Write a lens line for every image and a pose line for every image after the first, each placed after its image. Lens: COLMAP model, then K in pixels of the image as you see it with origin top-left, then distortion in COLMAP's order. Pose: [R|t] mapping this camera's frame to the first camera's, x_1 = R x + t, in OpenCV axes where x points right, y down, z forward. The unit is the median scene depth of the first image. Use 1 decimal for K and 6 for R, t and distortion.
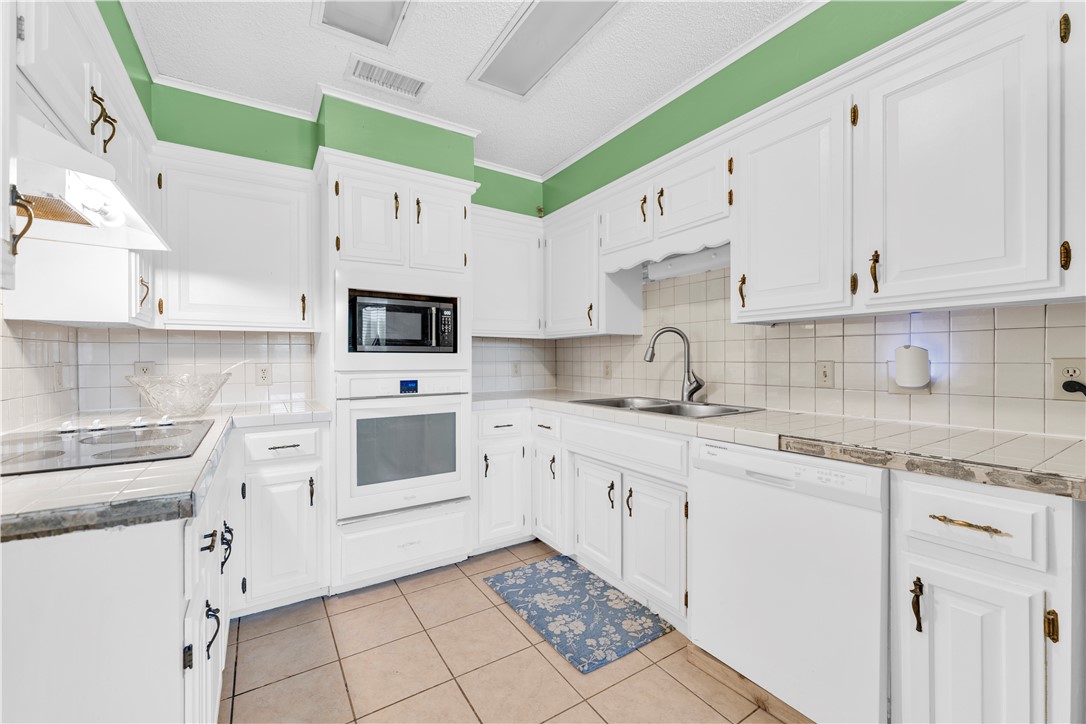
lens RADIAL K [[443.6, 0, 538.6], [0, 443.6, 360.9], [0, 0, 1]] dist [0.006234, 0.000139]
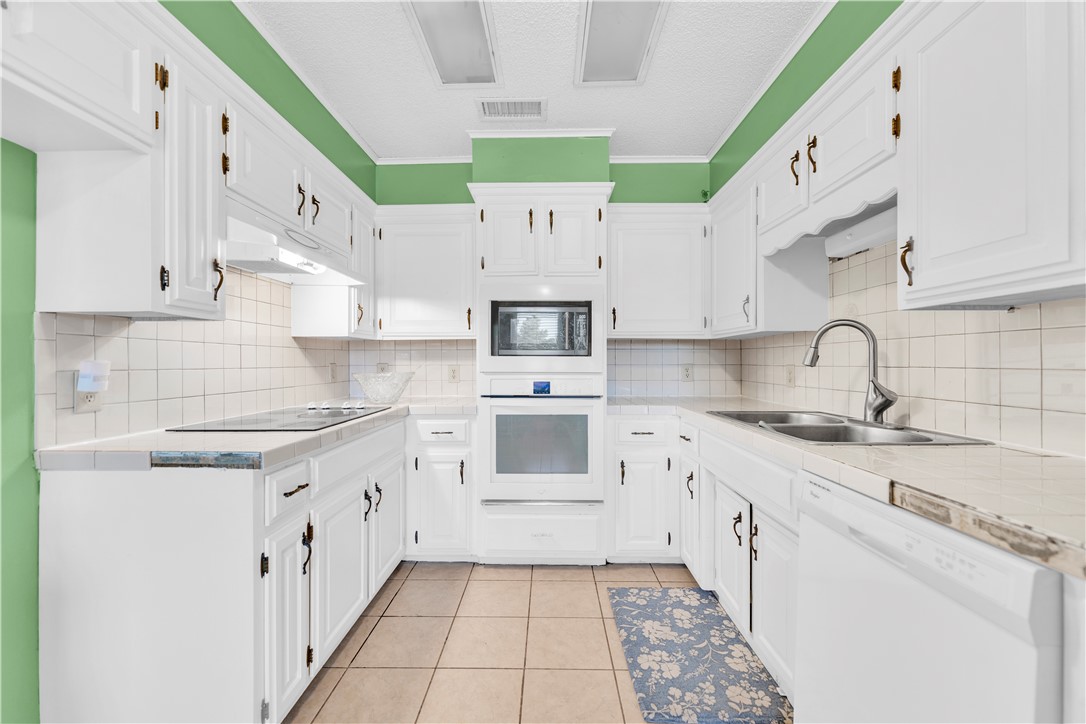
lens RADIAL K [[443.6, 0, 539.0], [0, 443.6, 361.5], [0, 0, 1]] dist [0.006234, 0.000139]
pose [[0.831079, 0.002206, -0.556150, 0.322524], [-0.004317, 0.999988, -0.002484, -0.002580], [0.556137, 0.004466, 0.831079, 0.116636]]
